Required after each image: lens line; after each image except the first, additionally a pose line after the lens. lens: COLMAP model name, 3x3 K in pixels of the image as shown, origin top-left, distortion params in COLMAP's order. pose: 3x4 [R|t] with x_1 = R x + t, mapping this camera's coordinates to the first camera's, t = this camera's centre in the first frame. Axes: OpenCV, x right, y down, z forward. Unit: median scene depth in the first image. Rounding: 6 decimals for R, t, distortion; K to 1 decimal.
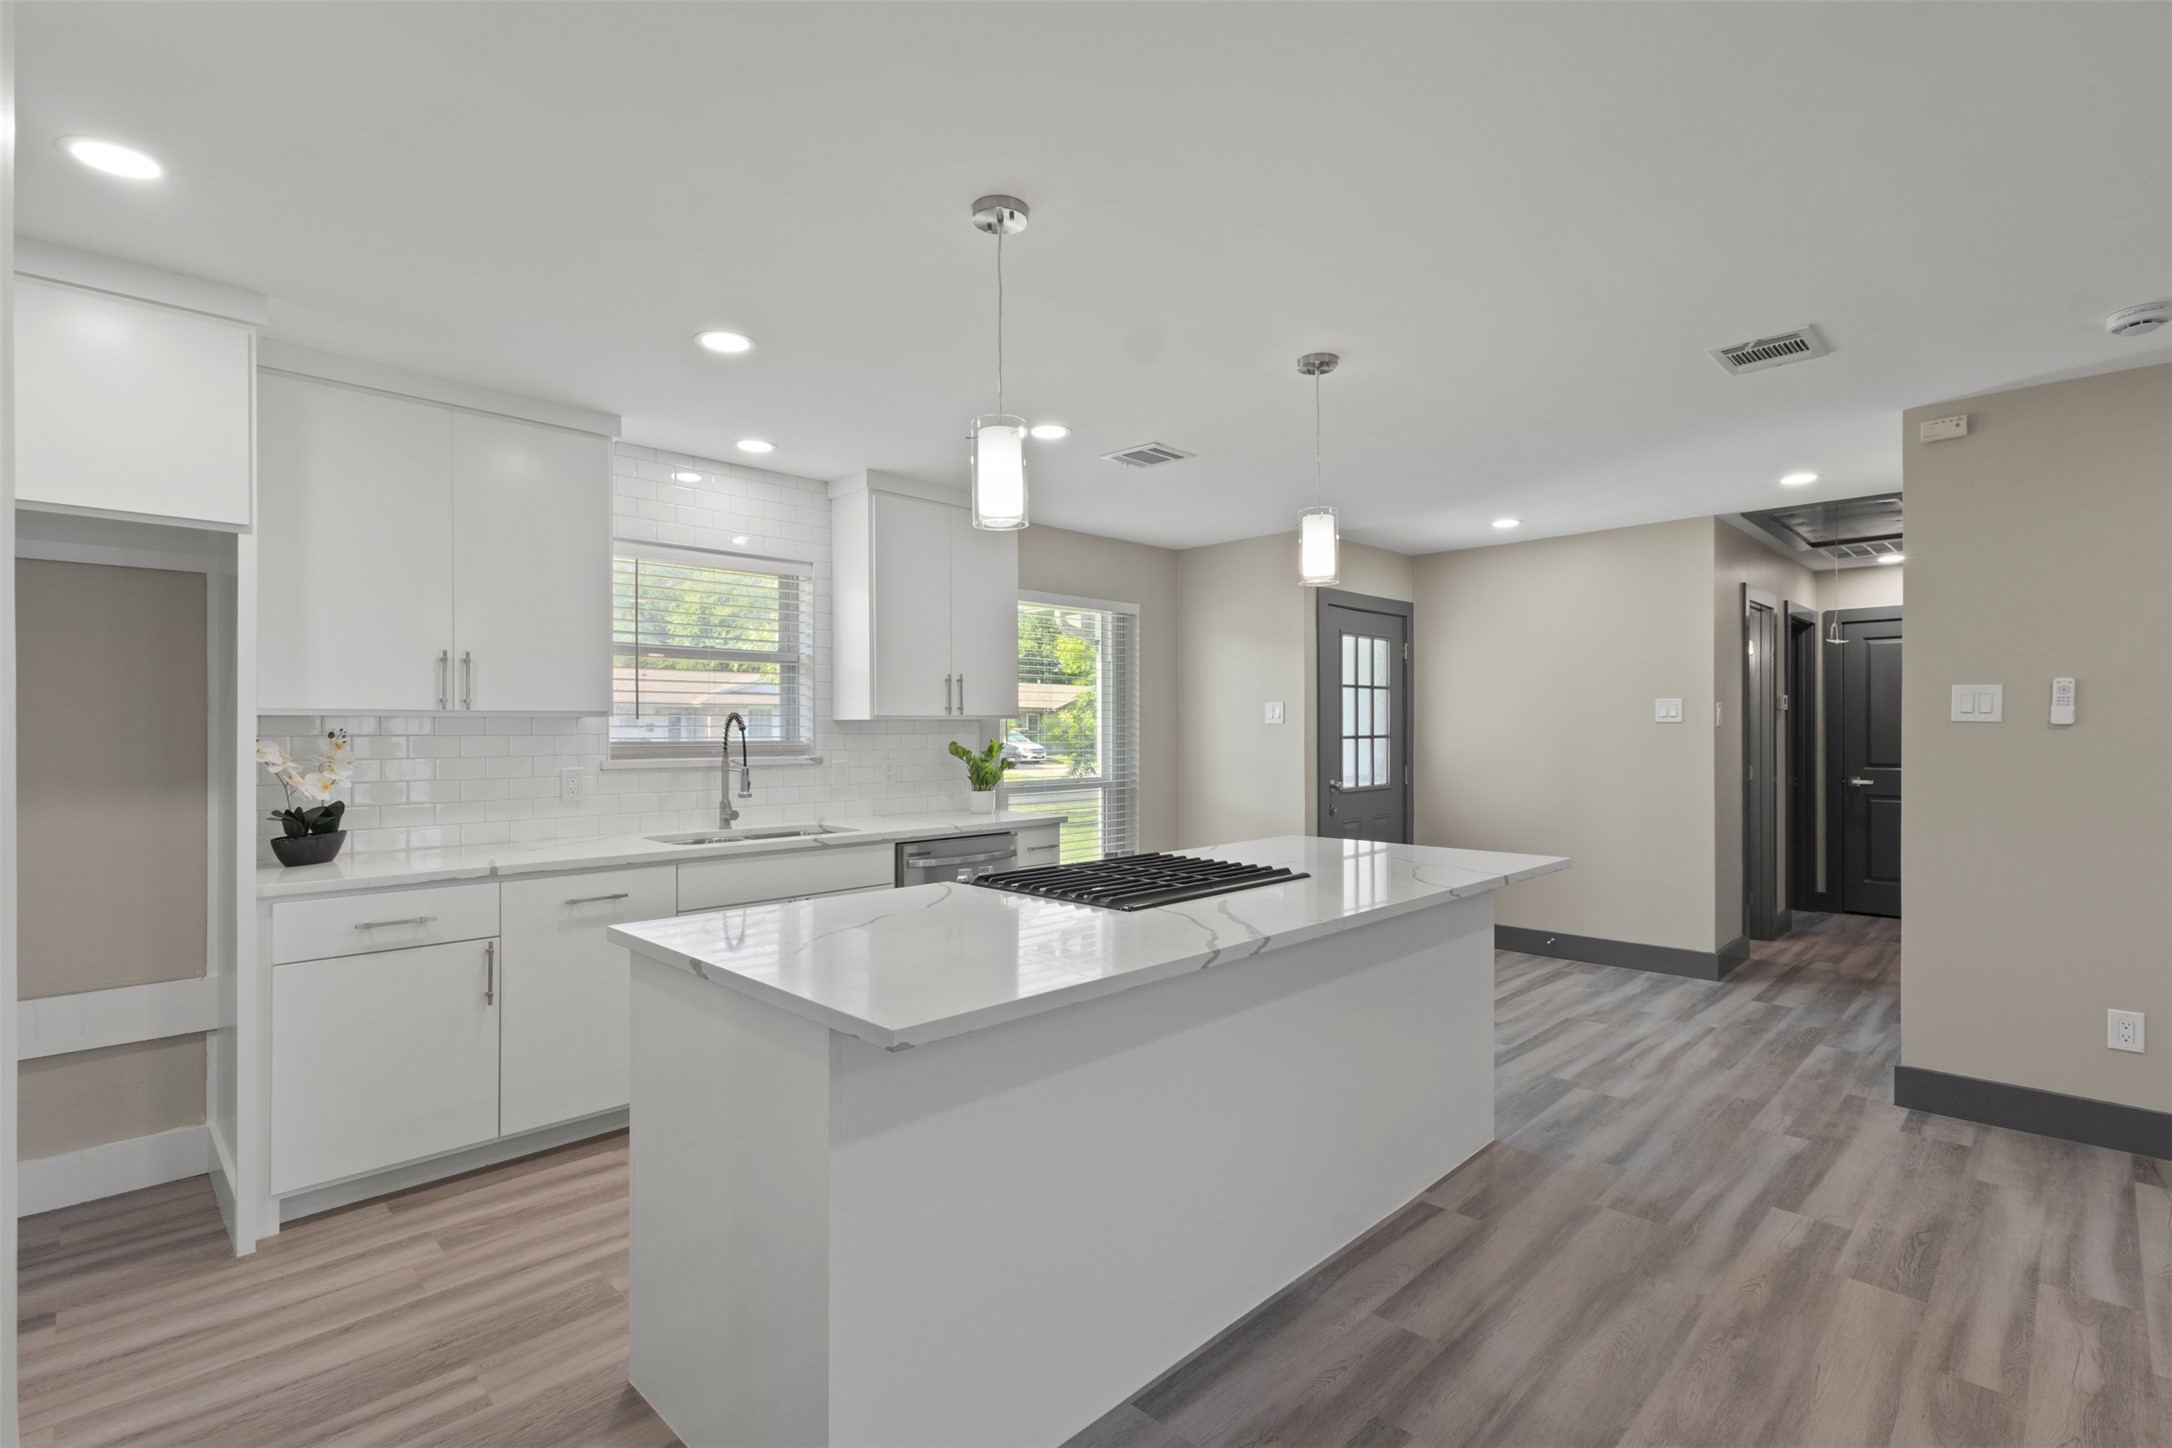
lens RADIAL K [[1005.2, 0, 1078.1], [0, 1005.2, 730.5], [0, 0, 1]] dist [0.003383, 0.000085]
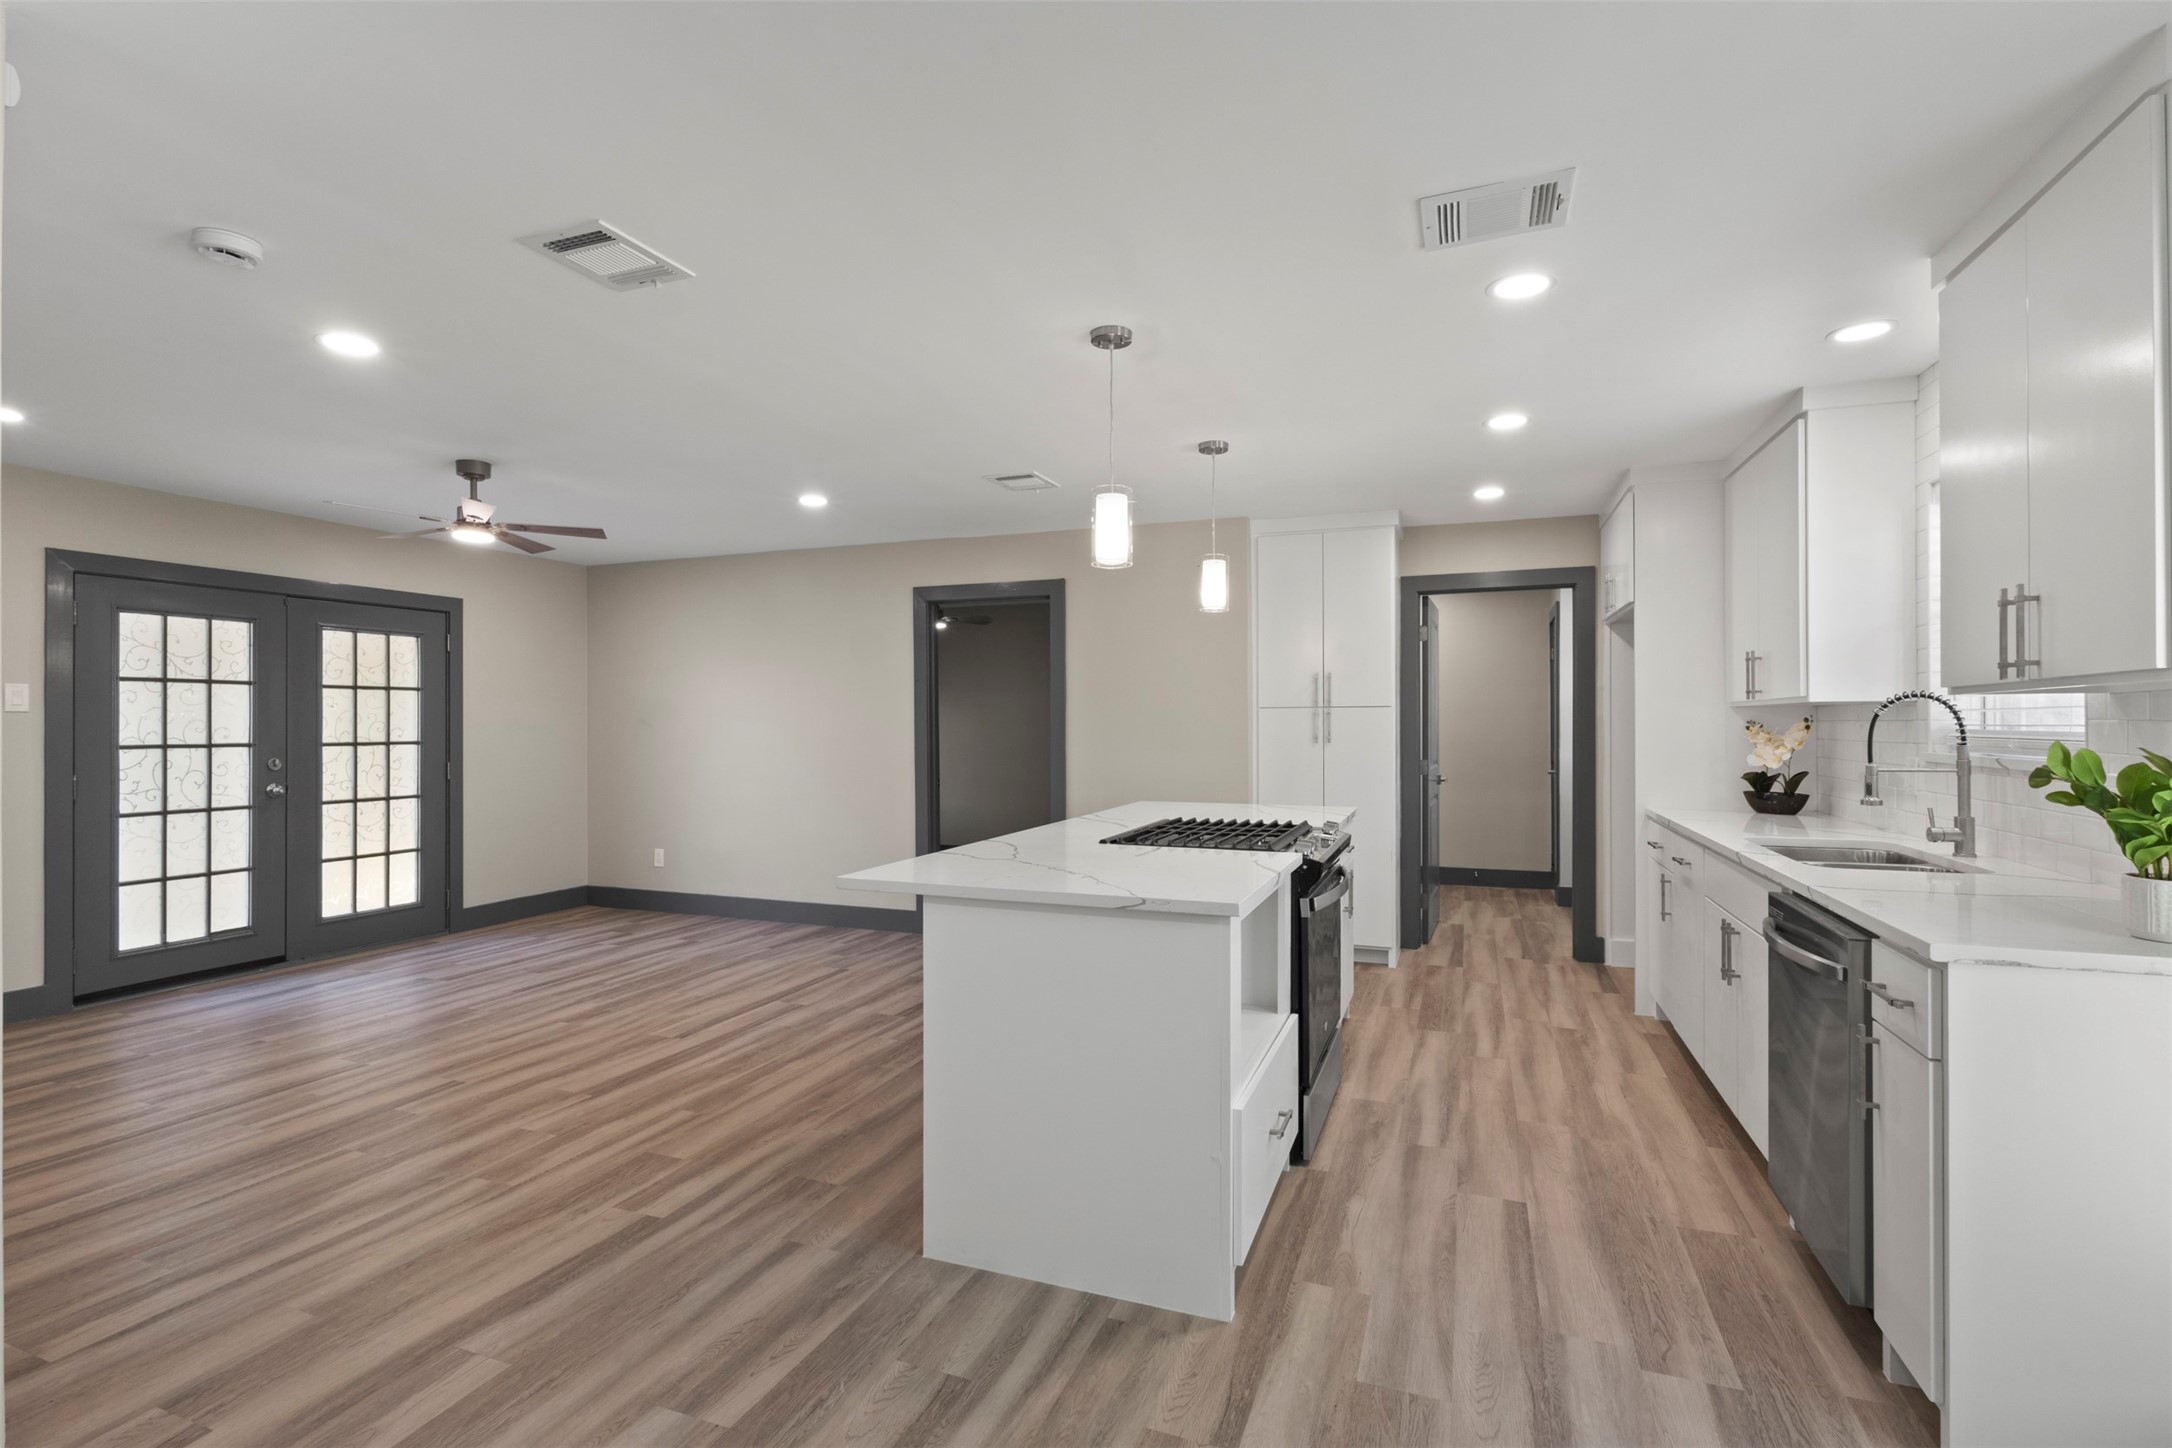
lens RADIAL K [[1005.2, 0, 1085.5], [0, 1005.2, 723.8], [0, 0, 1]] dist [0.003383, 0.000085]
pose [[-0.910711, 0.003649, -0.413029, 0.615680], [0.002921, 0.999993, 0.002393, 0.003942], [0.413035, 0.000973, -0.910715, 1.744811]]
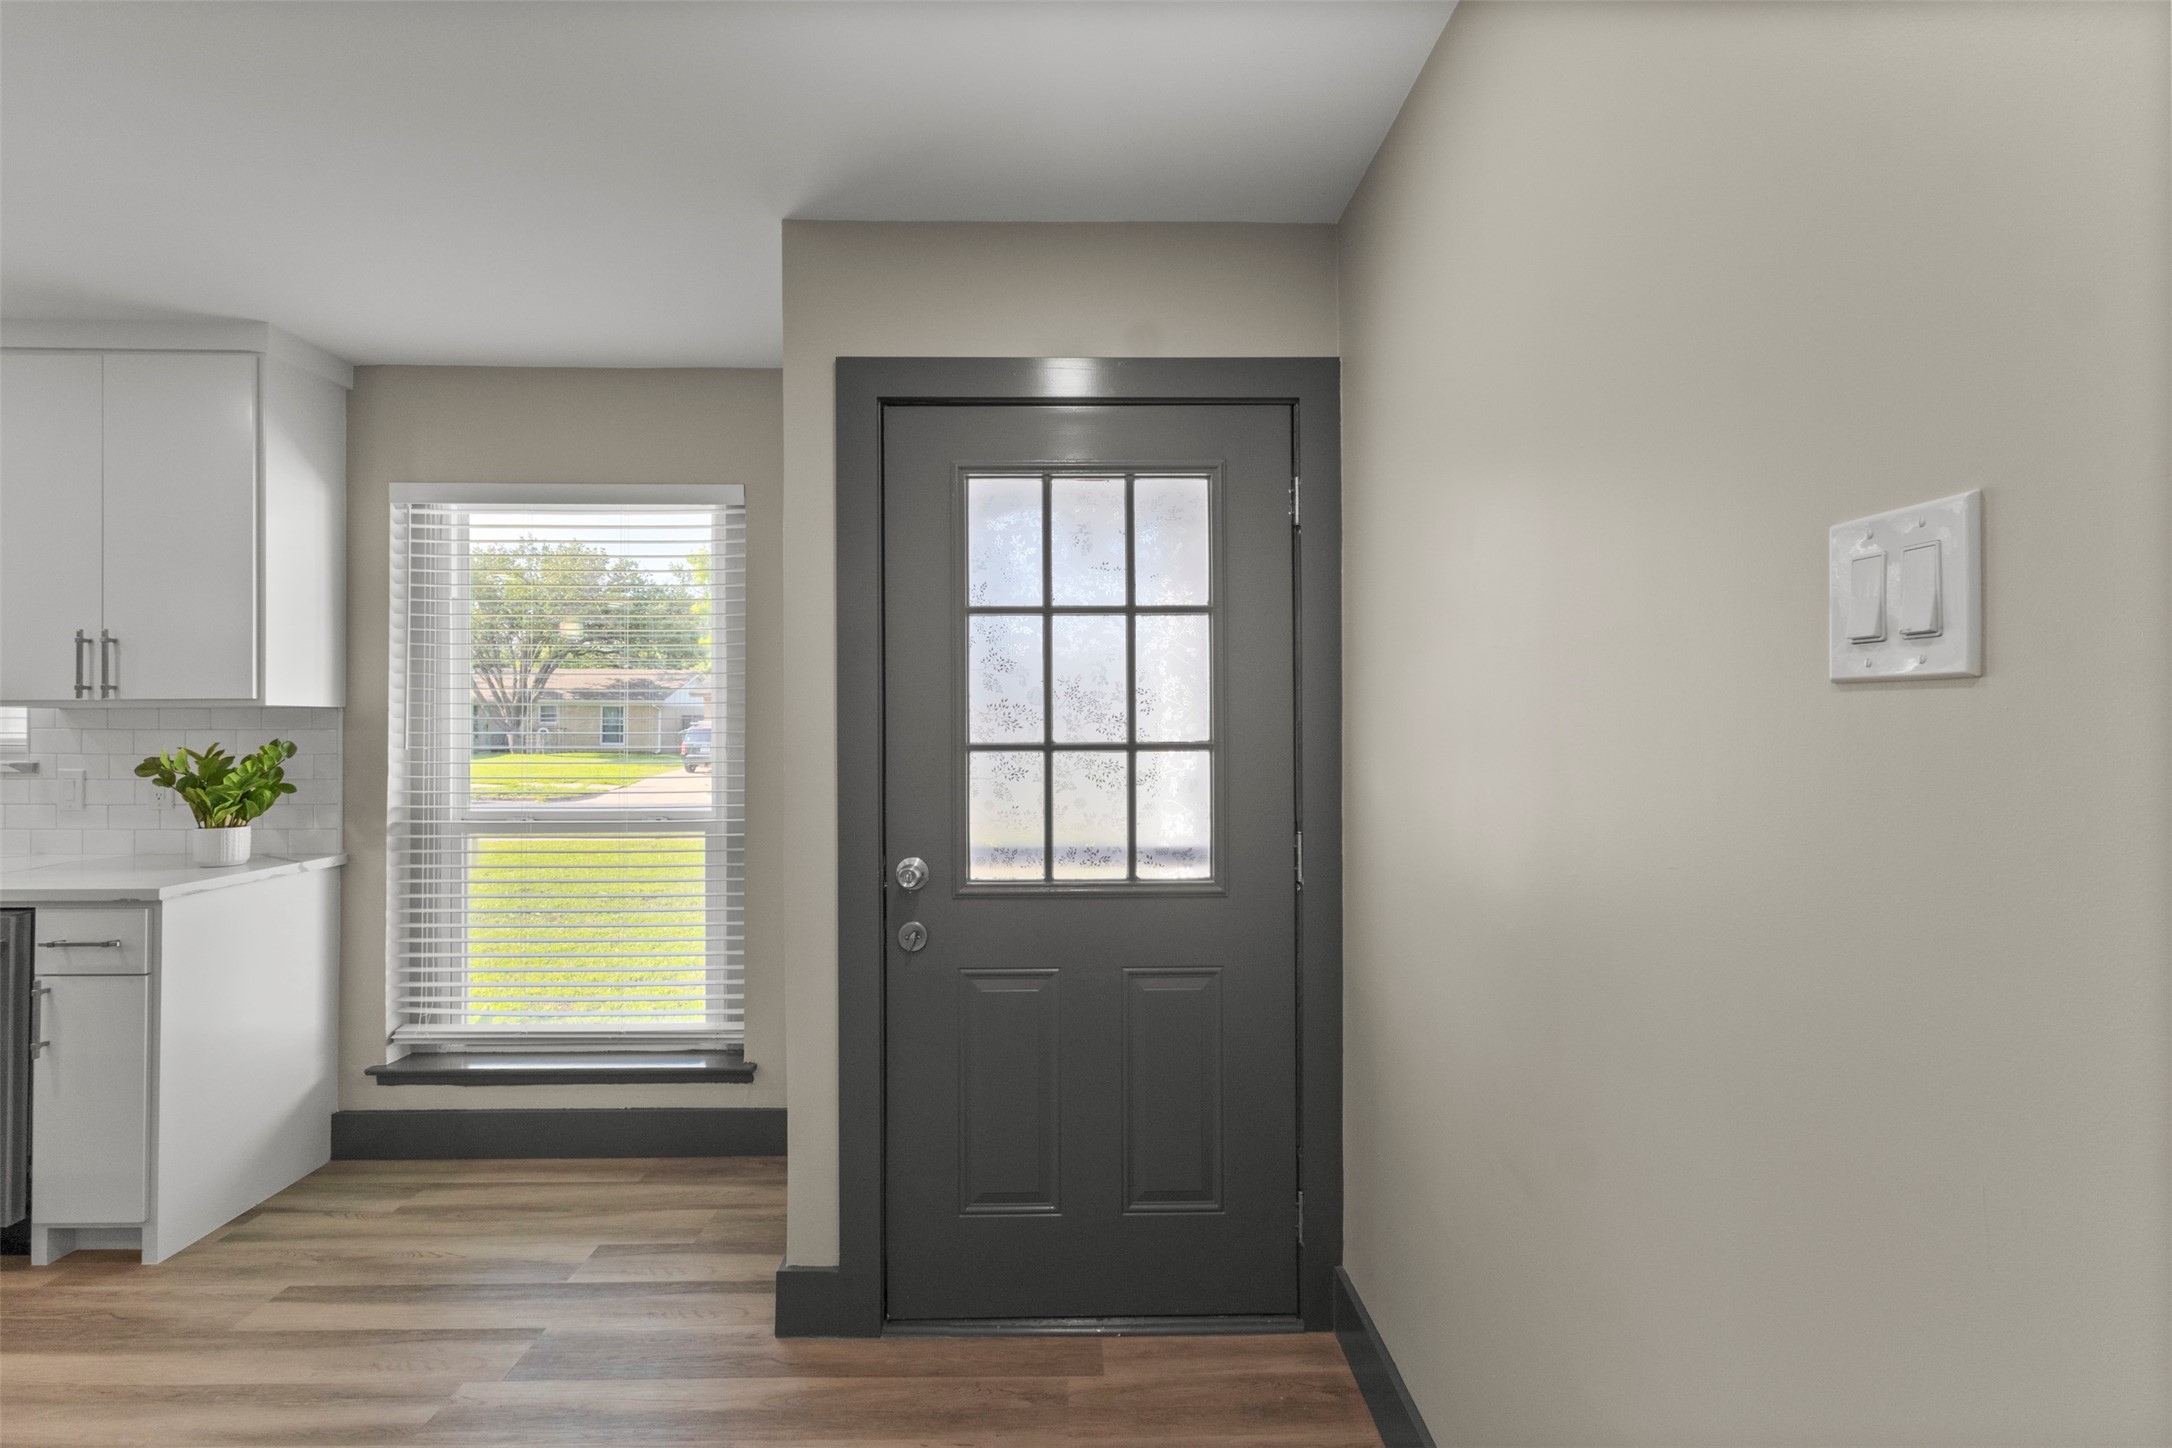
lens RADIAL K [[1005.2, 0, 1092.2], [0, 1005.2, 721.3], [0, 0, 1]] dist [0.003383, 0.000085]
pose [[0.723266, 0.000525, -0.690569, 1.010835], [-0.005868, 0.999968, -0.005386, -0.002553], [0.690545, 0.007948, 0.723246, 1.378108]]
